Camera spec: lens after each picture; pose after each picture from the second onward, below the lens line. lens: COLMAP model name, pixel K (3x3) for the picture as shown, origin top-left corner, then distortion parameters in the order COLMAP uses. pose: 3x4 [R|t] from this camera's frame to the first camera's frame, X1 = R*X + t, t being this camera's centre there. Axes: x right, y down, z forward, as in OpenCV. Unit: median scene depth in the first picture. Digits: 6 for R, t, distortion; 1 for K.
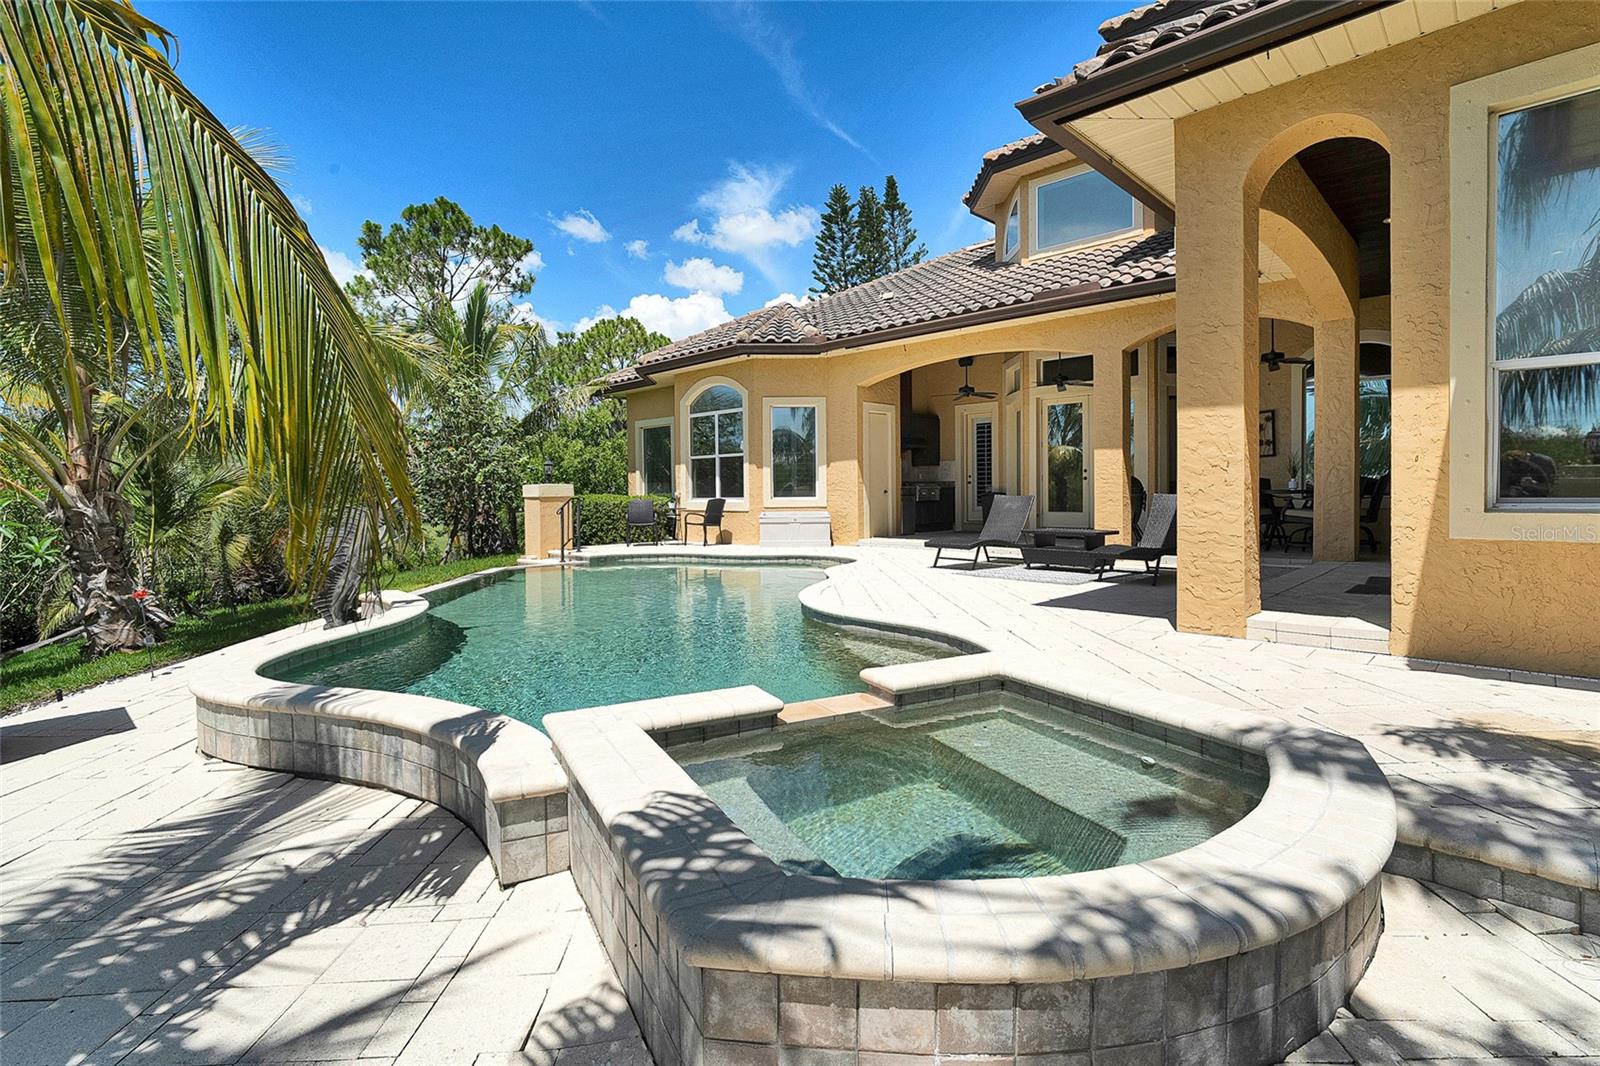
lens RADIAL K [[751.3, 0, 796.9], [0, 751.3, 532.3], [0, 0, 1]] dist [-0.016650, 0.007874]
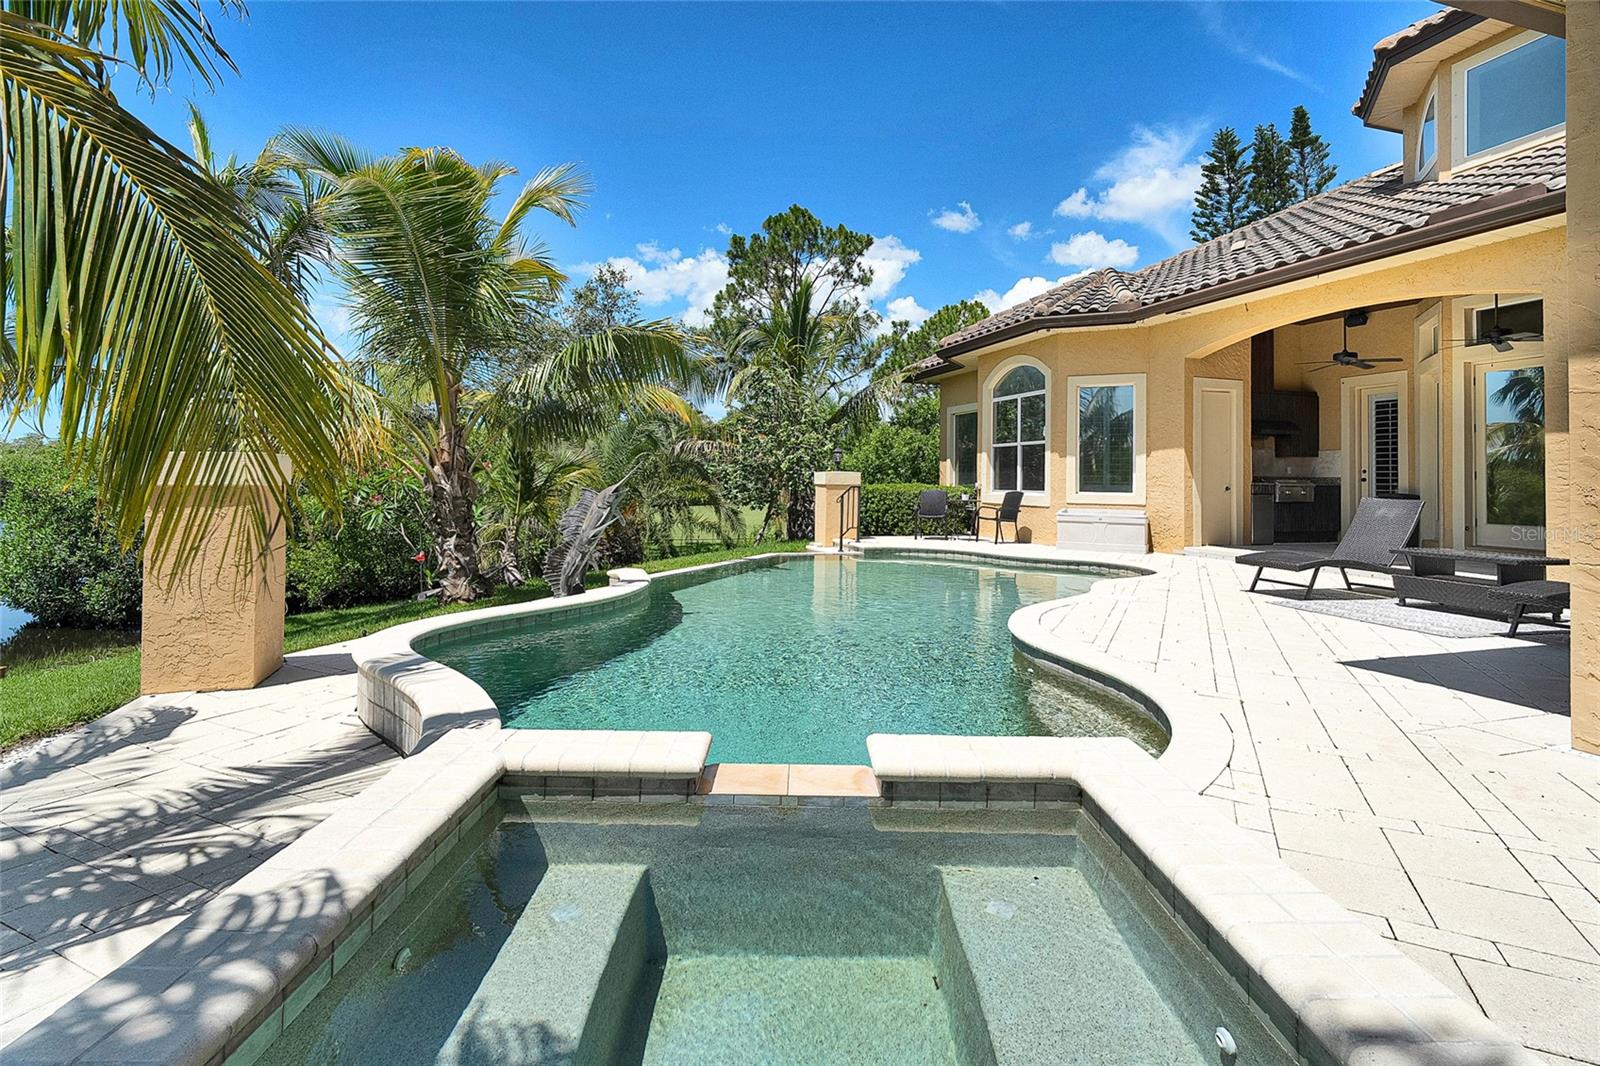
lens RADIAL K [[768.7, 0, 800.7], [0, 768.7, 484.8], [0, 0, 1]] dist [-0.024202, 0.010472]
pose [[0.887335, 0.024945, -0.460450, 0.090042], [-0.047504, 0.998168, -0.037469, -0.006536], [0.458672, 0.055120, 0.886895, 0.075593]]
